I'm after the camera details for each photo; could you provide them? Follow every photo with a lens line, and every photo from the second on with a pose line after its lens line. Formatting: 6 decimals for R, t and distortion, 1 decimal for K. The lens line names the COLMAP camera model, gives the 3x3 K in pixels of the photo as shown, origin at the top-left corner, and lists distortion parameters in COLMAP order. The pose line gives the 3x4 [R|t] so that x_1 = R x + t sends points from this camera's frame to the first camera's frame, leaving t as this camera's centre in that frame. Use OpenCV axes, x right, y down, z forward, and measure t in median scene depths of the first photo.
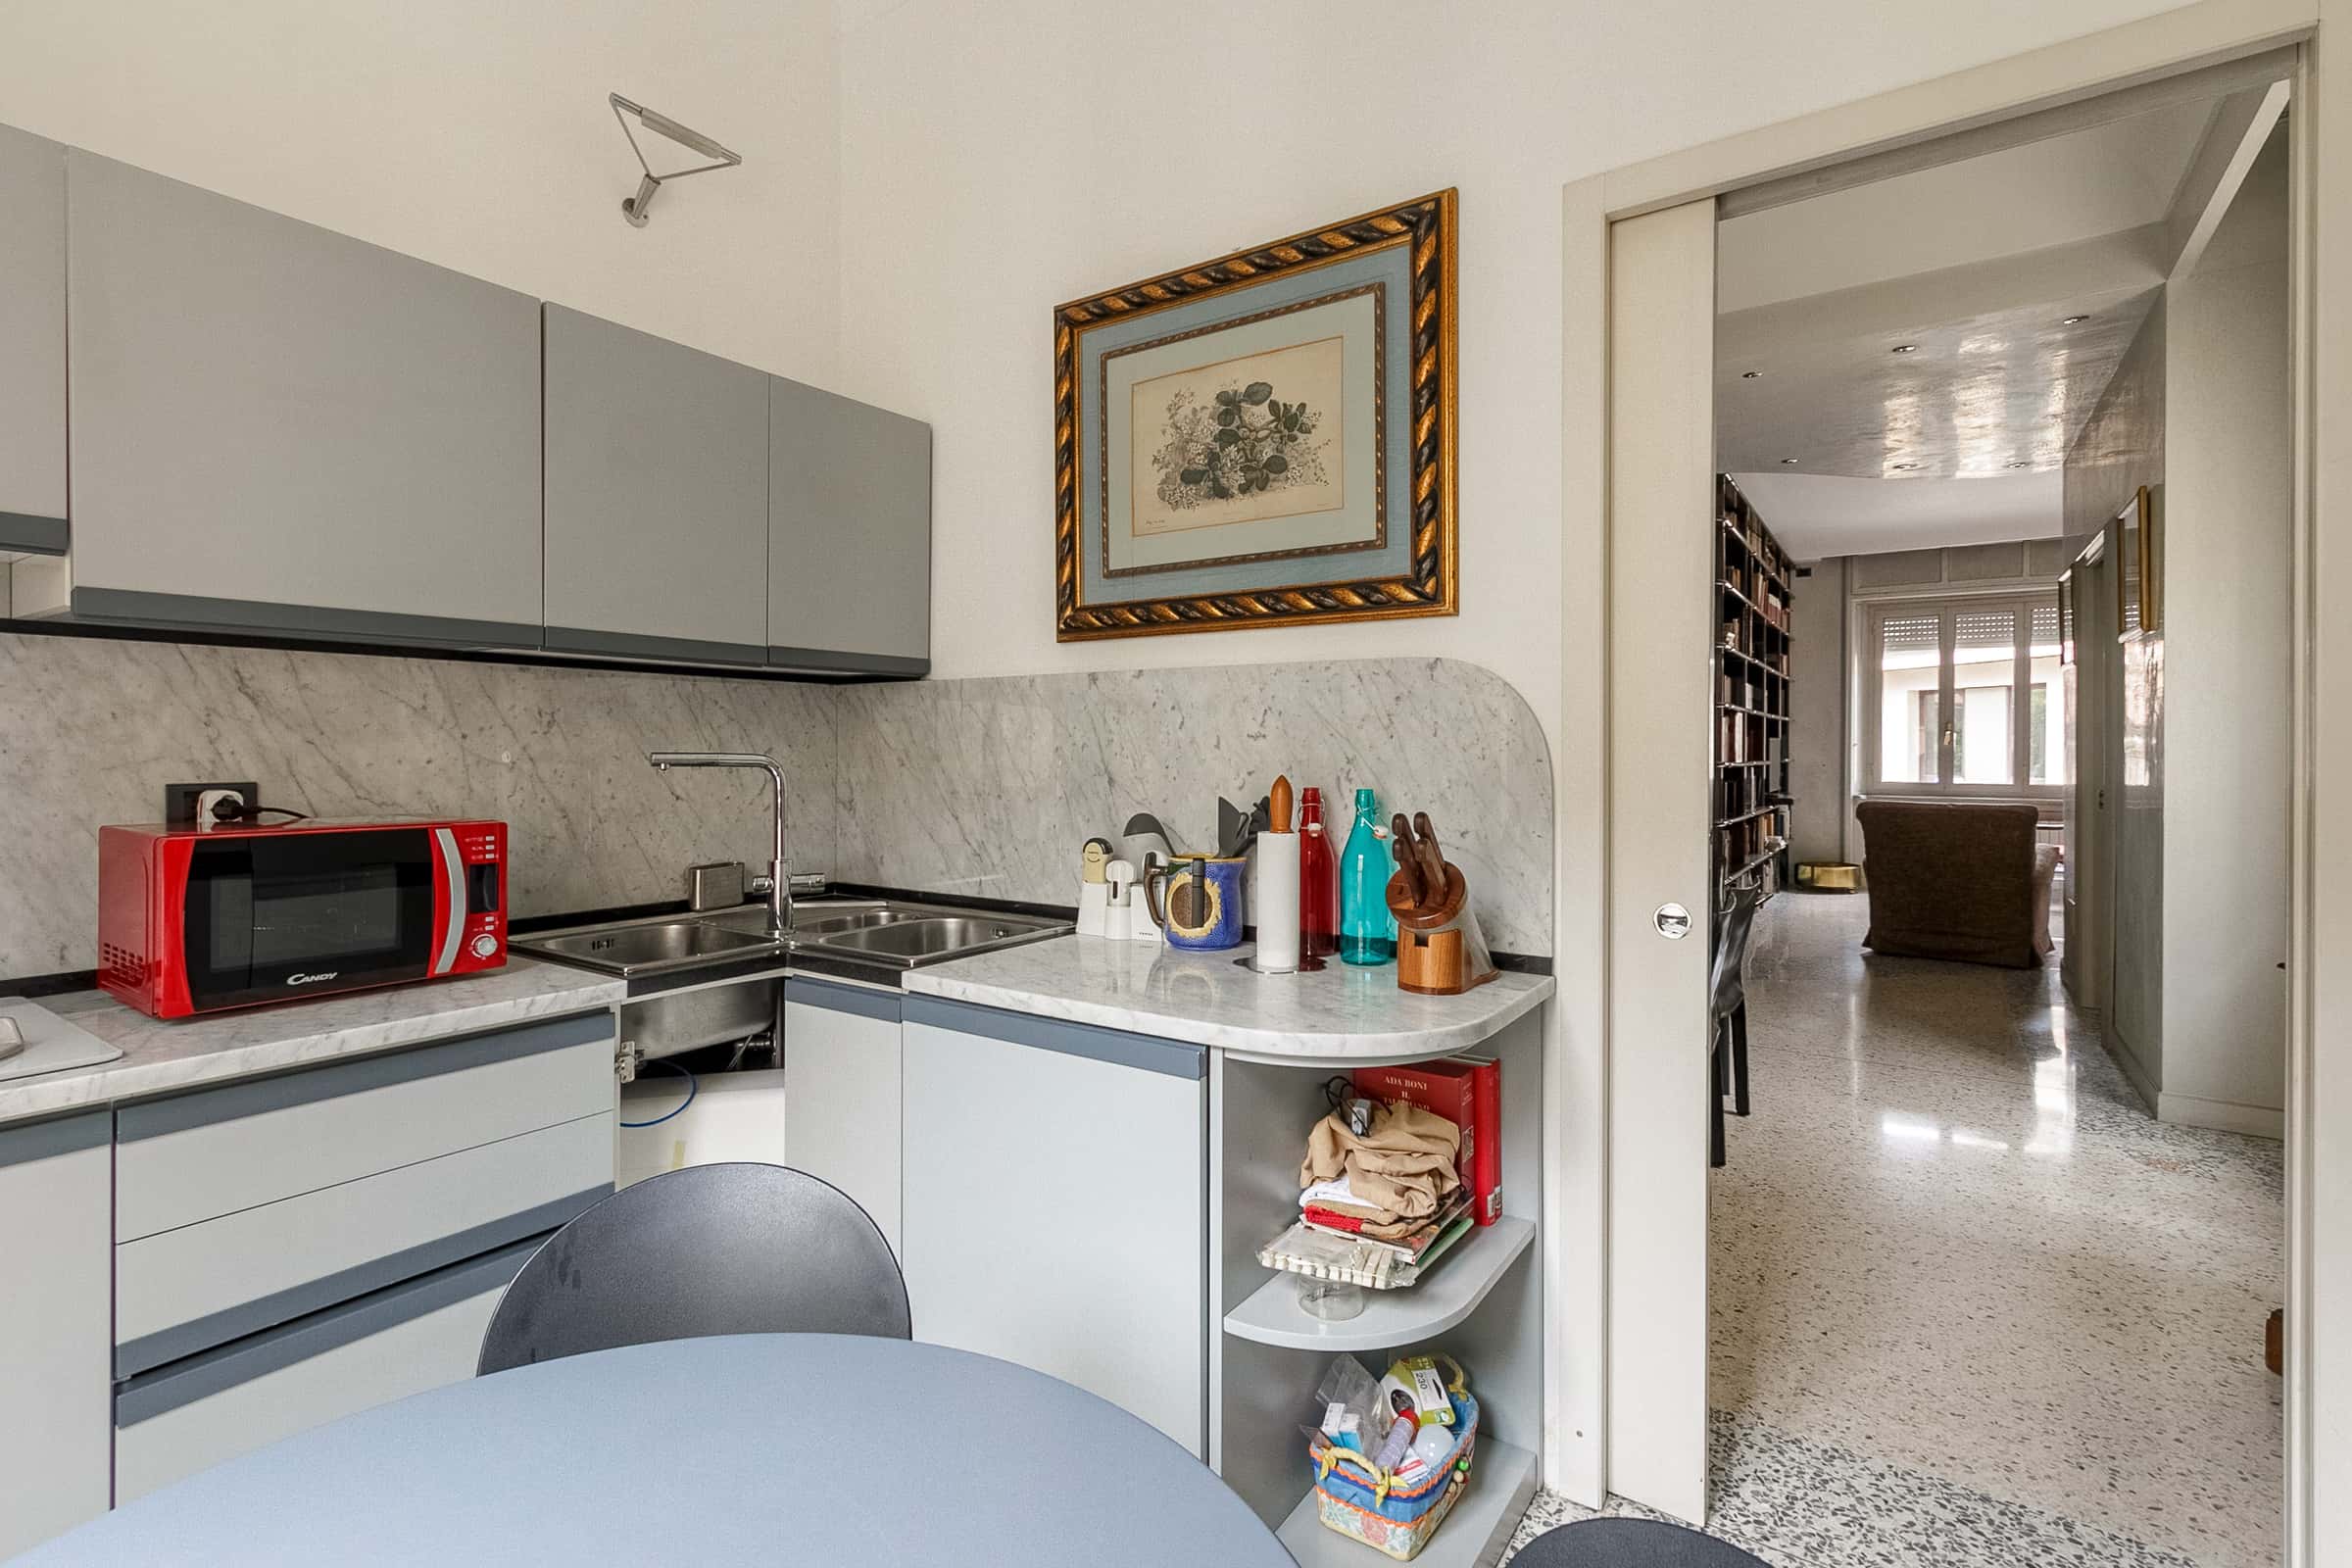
lens RADIAL K [[1085.4, 0, 1181.7], [0, 1085.4, 751.6], [0, 0, 1]] dist [0.005171, -0.000660]
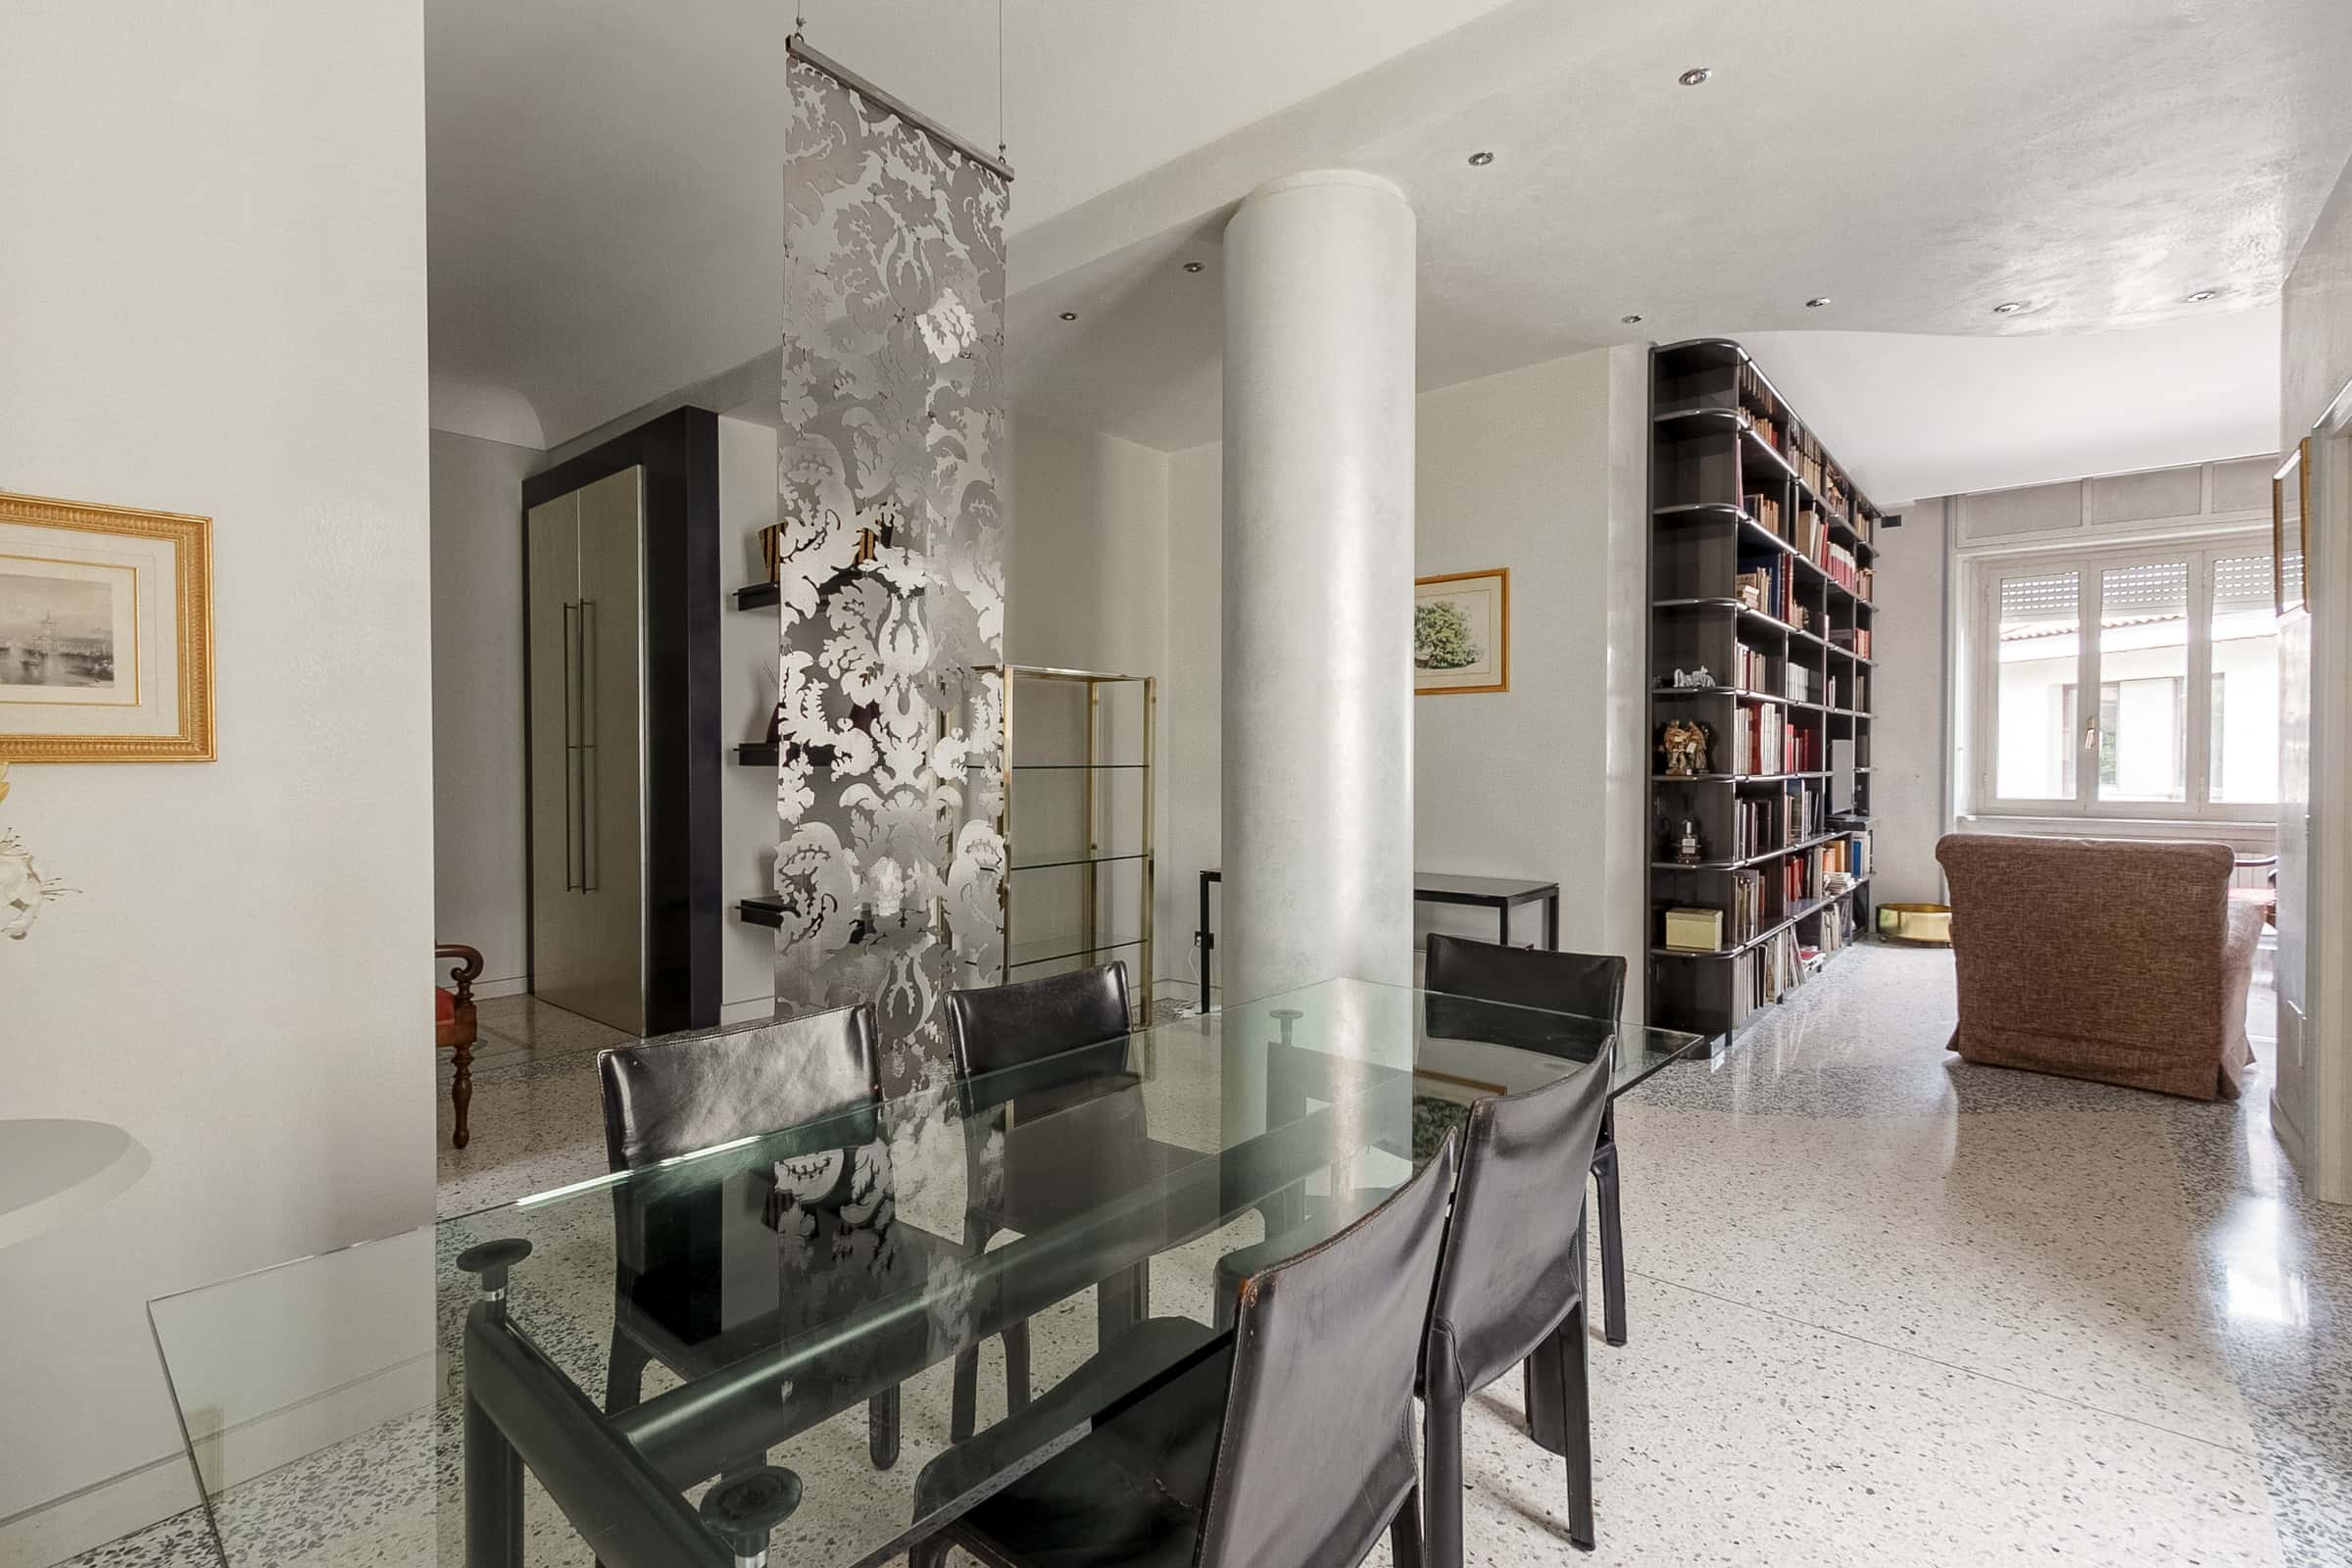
lens RADIAL K [[1085.4, 0, 1199.4], [0, 1085.4, 774.8], [0, 0, 1]] dist [0.005171, -0.000660]
pose [[0.996831, -0.003742, -0.079458, 0.170869], [0.004812, 0.999900, 0.013286, -0.001034], [0.079401, -0.013626, 0.996750, 0.230041]]
